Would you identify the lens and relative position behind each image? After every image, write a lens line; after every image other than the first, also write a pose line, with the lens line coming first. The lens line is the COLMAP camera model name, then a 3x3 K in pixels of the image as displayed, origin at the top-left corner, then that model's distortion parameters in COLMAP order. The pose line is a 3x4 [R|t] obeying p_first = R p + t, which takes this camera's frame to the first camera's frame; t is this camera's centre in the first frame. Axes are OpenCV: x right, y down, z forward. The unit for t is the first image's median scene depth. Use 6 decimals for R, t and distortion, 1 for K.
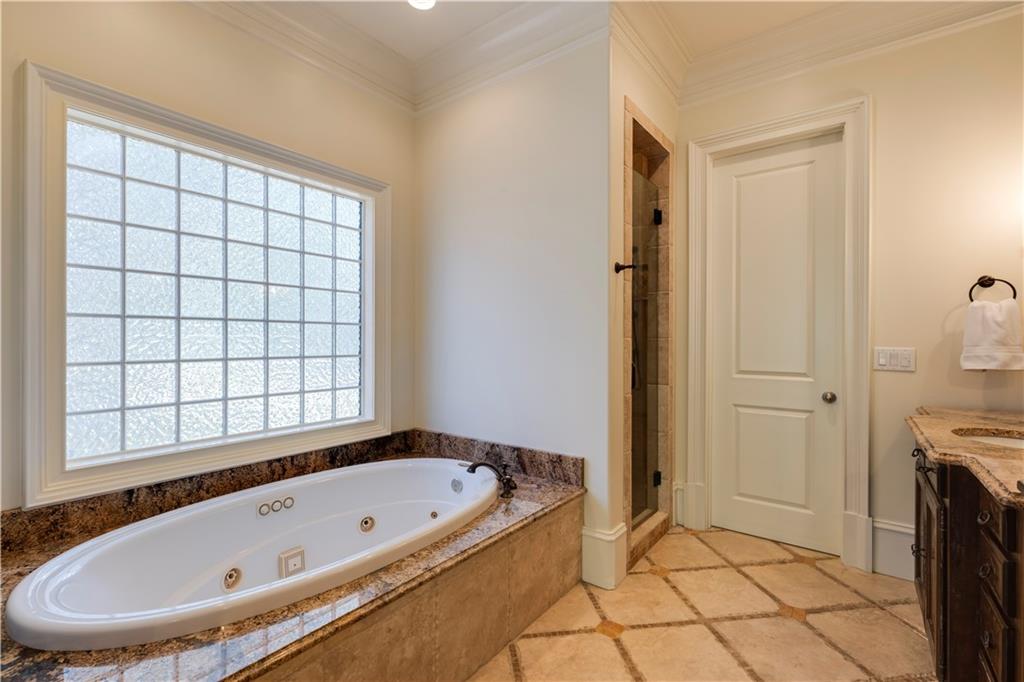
lens RADIAL K [[459.8, 0, 509.6], [0, 459.8, 340.4], [0, 0, 1]] dist [0.009301, 0.000020]
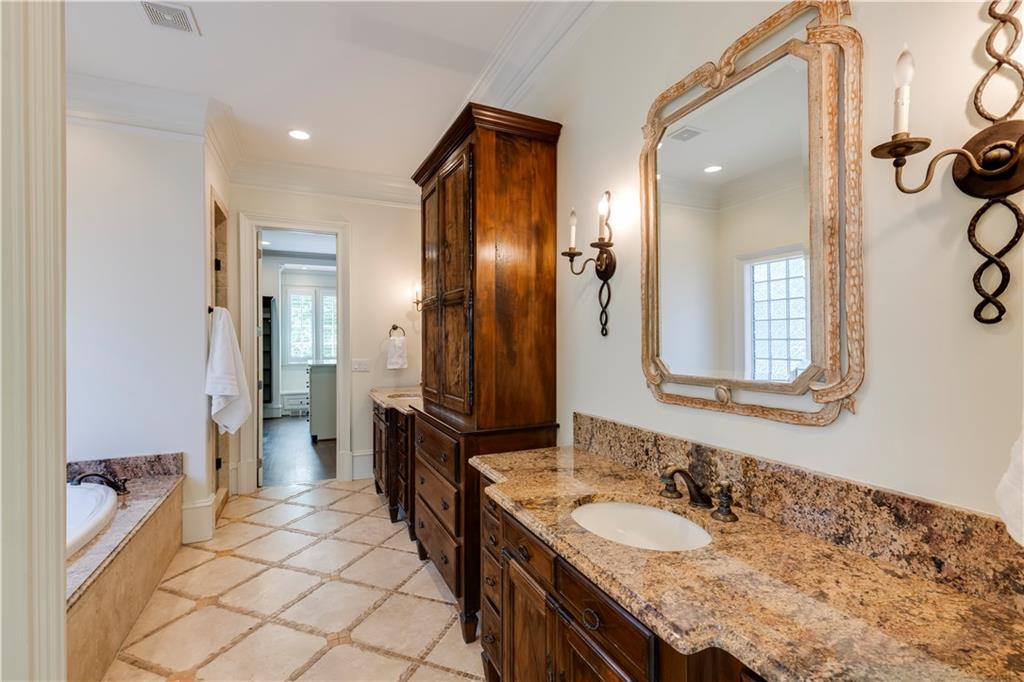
lens RADIAL K [[459.8, 0, 512.2], [0, 459.8, 340.4], [0, 0, 1]] dist [0.009301, 0.000020]
pose [[0.479970, -0.003075, 0.877279, -0.548461], [0.006528, 0.999979, -0.000066, -0.058947], [-0.877260, 0.005758, 0.479980, -0.469646]]
